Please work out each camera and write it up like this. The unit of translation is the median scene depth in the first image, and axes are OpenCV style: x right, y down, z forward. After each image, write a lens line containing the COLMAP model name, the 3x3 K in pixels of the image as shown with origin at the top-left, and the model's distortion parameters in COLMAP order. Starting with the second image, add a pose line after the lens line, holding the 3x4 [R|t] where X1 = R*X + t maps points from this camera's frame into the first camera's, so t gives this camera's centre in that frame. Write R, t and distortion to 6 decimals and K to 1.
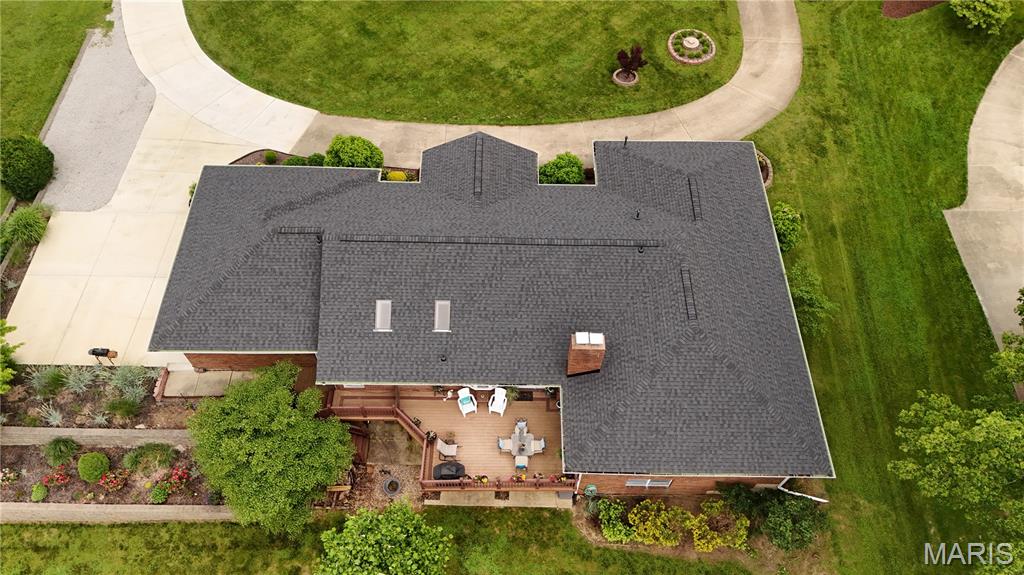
lens RADIAL K [[755.3, 0, 508.9], [0, 755.3, 287.7], [0, 0, 1]] dist [0.036732, -0.005833]
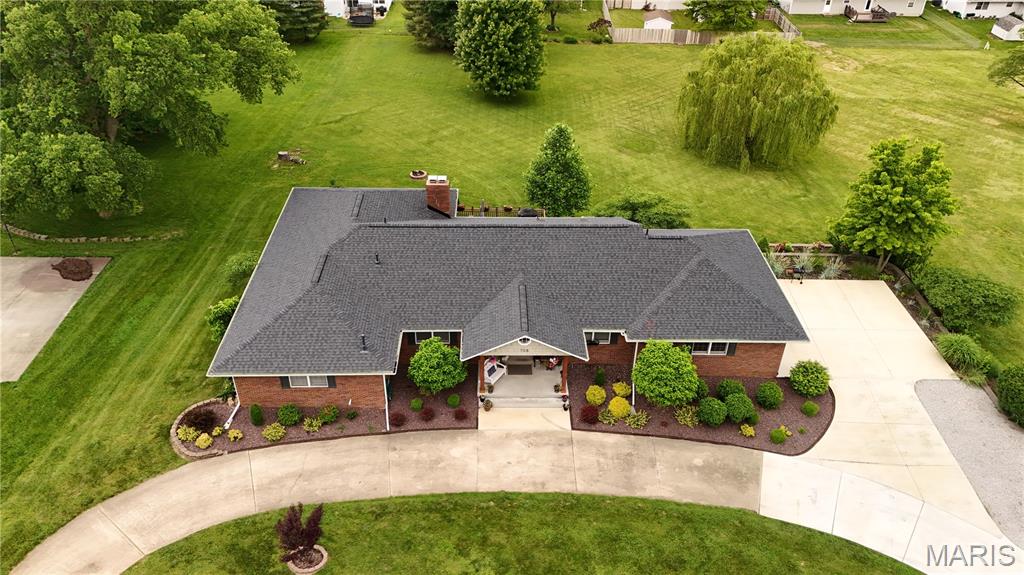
lens RADIAL K [[755.3, 0, 508.9], [0, 755.3, 287.7], [0, 0, 1]] dist [0.036732, -0.005833]
pose [[-0.999196, -0.010915, -0.038581, 0.014116], [-0.038390, -0.017235, 0.999114, -0.939563], [-0.011571, 0.999792, 0.016803, 0.784795]]
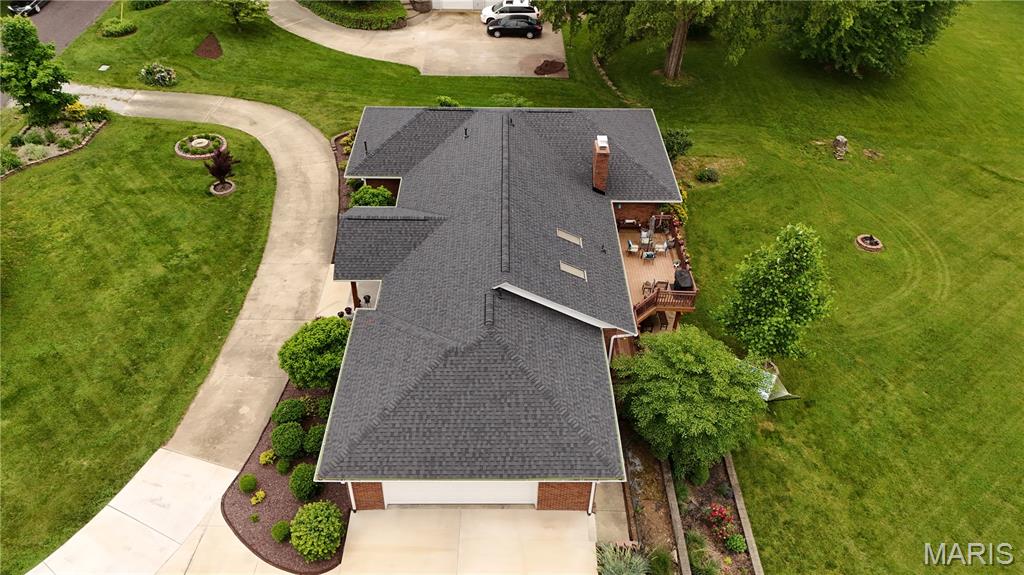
lens RADIAL K [[755.3, 0, 508.9], [0, 755.3, 287.7], [0, 0, 1]] dist [0.036732, -0.005833]
pose [[-0.009140, -0.650538, 0.759418, -0.687525], [0.822617, 0.426890, 0.375587, -0.295858], [-0.568522, 0.628144, 0.531242, 0.368332]]
